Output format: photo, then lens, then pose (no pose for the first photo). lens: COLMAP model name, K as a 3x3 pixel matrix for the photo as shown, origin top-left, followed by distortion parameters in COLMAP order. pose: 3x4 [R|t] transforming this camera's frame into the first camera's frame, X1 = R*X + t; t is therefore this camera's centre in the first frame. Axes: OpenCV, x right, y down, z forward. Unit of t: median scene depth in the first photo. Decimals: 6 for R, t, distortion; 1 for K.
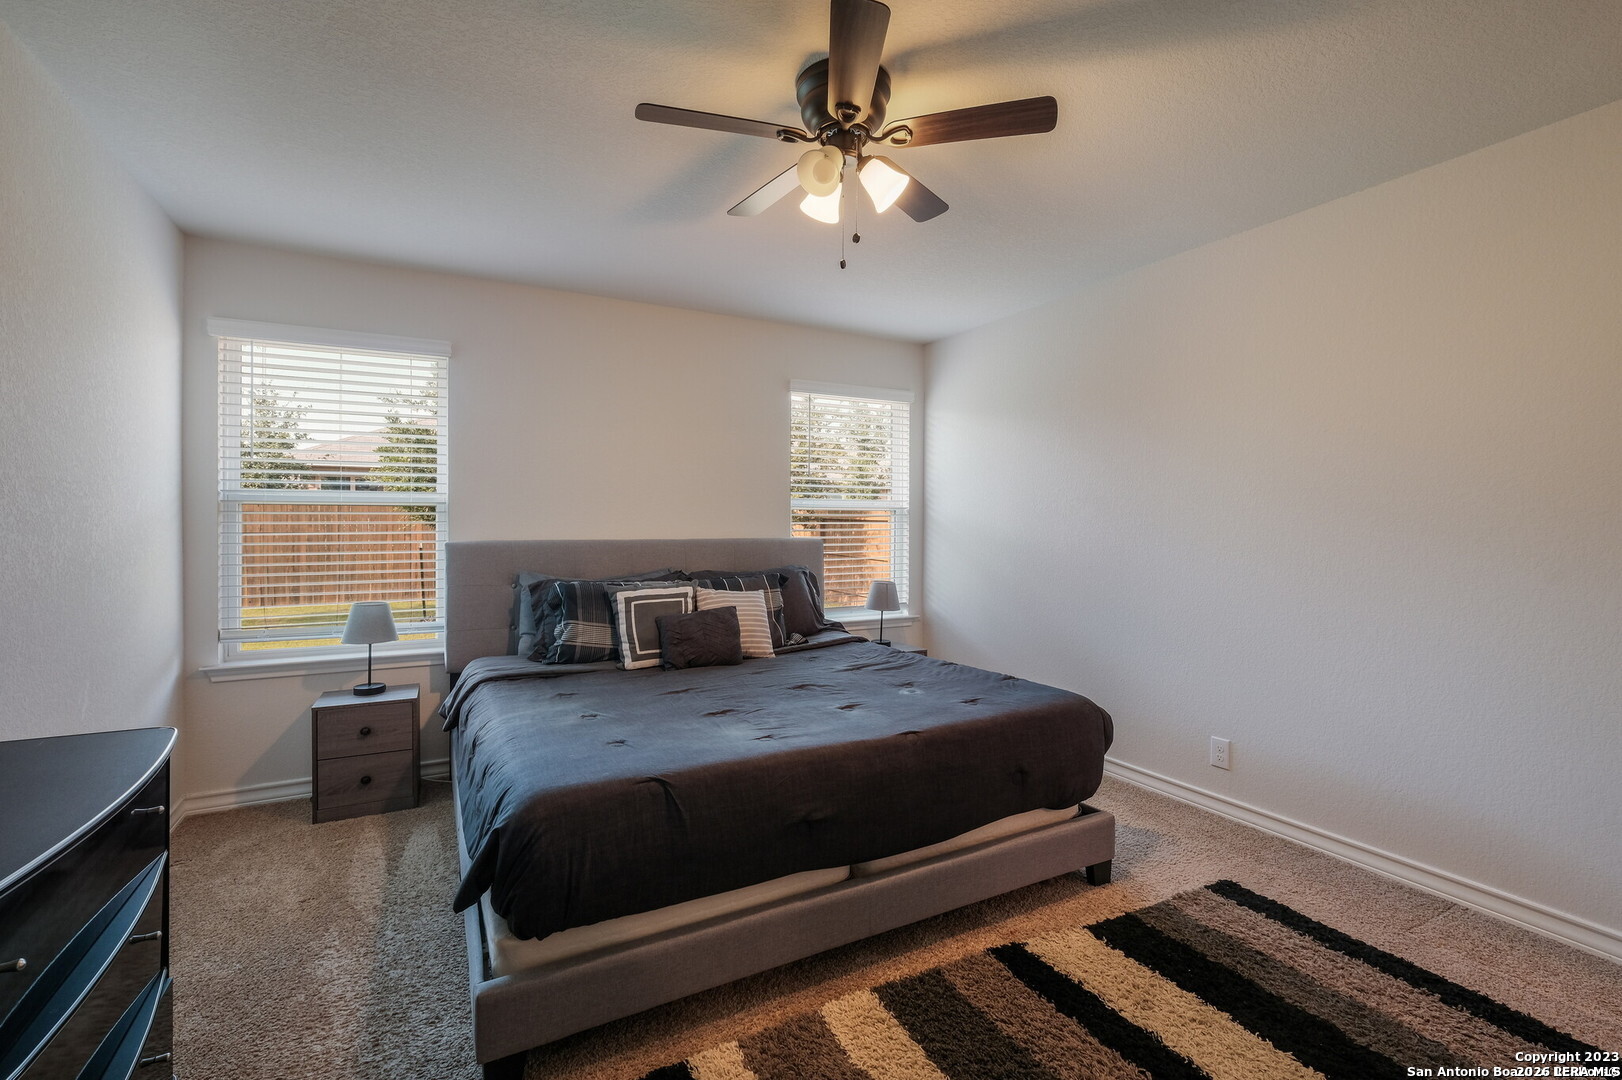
lens RADIAL K [[711.0, 0, 823.4], [0, 711.0, 527.4], [0, 0, 1]] dist [-0.002692, -0.001327]
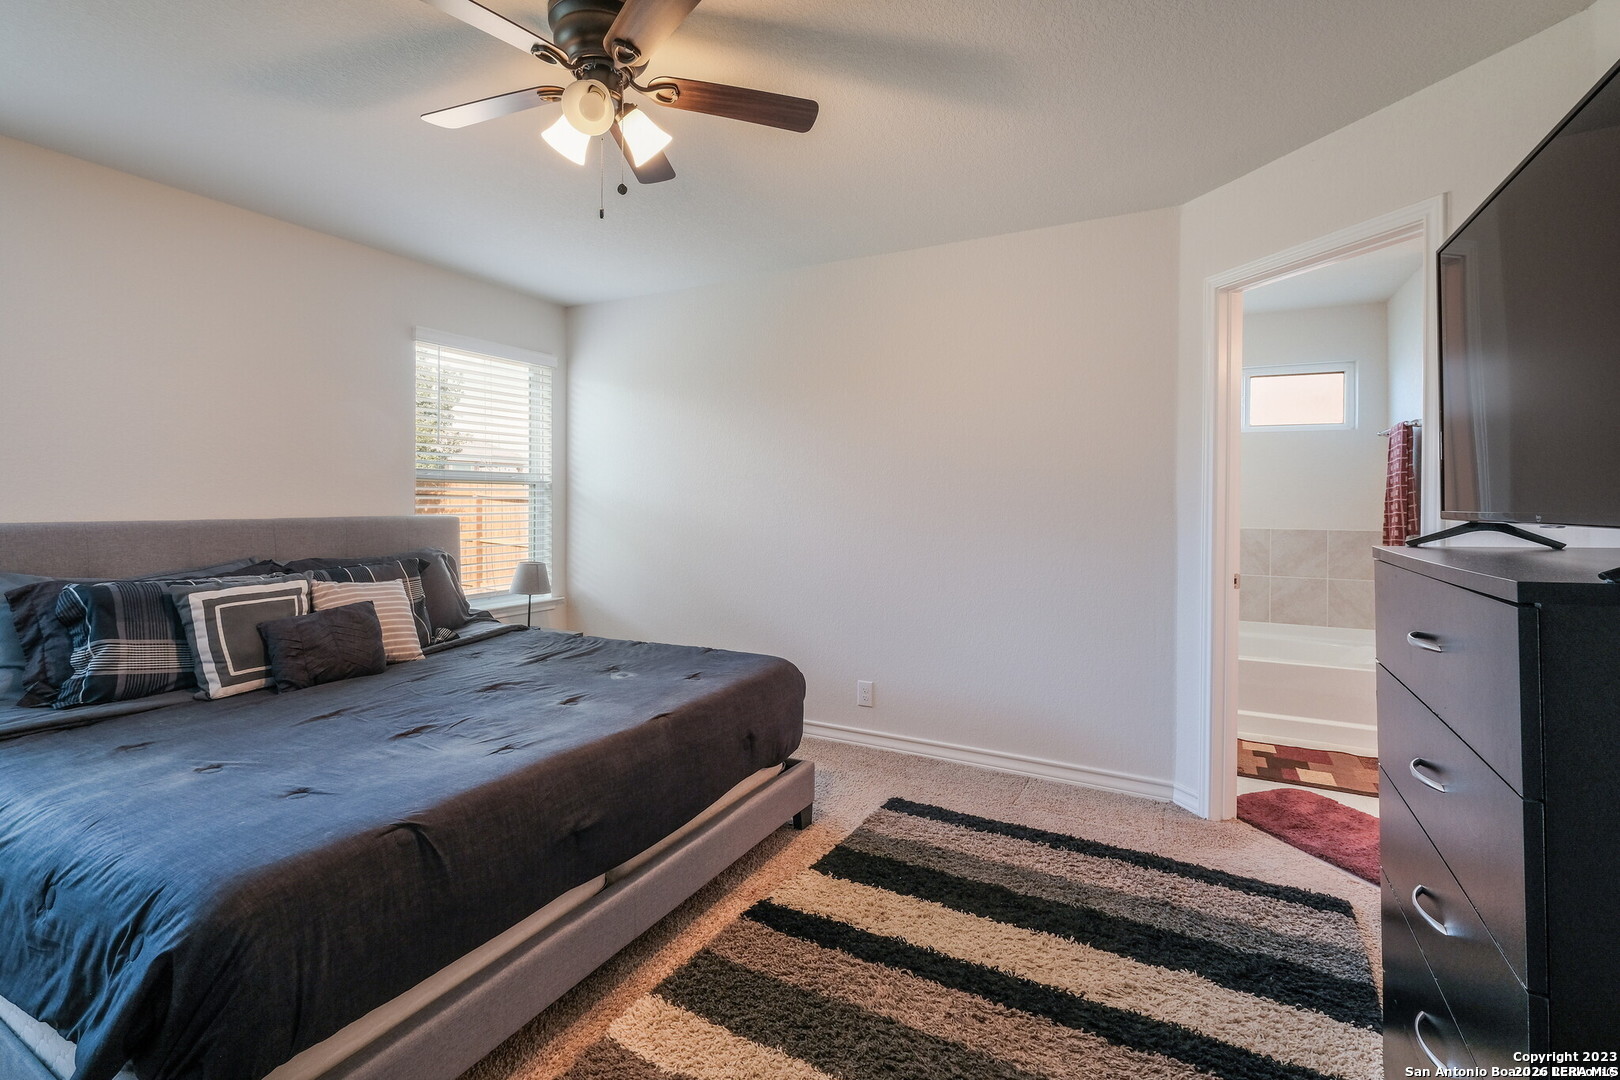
lens RADIAL K [[710.1, 0, 840.7], [0, 710.1, 505.8], [0, 0, 1]] dist [-0.002692, -0.001327]
pose [[0.839085, -0.004787, 0.543979, -0.185891], [0.002169, 0.999983, 0.005454, -0.000518], [-0.543996, -0.003396, 0.839081, 0.060310]]
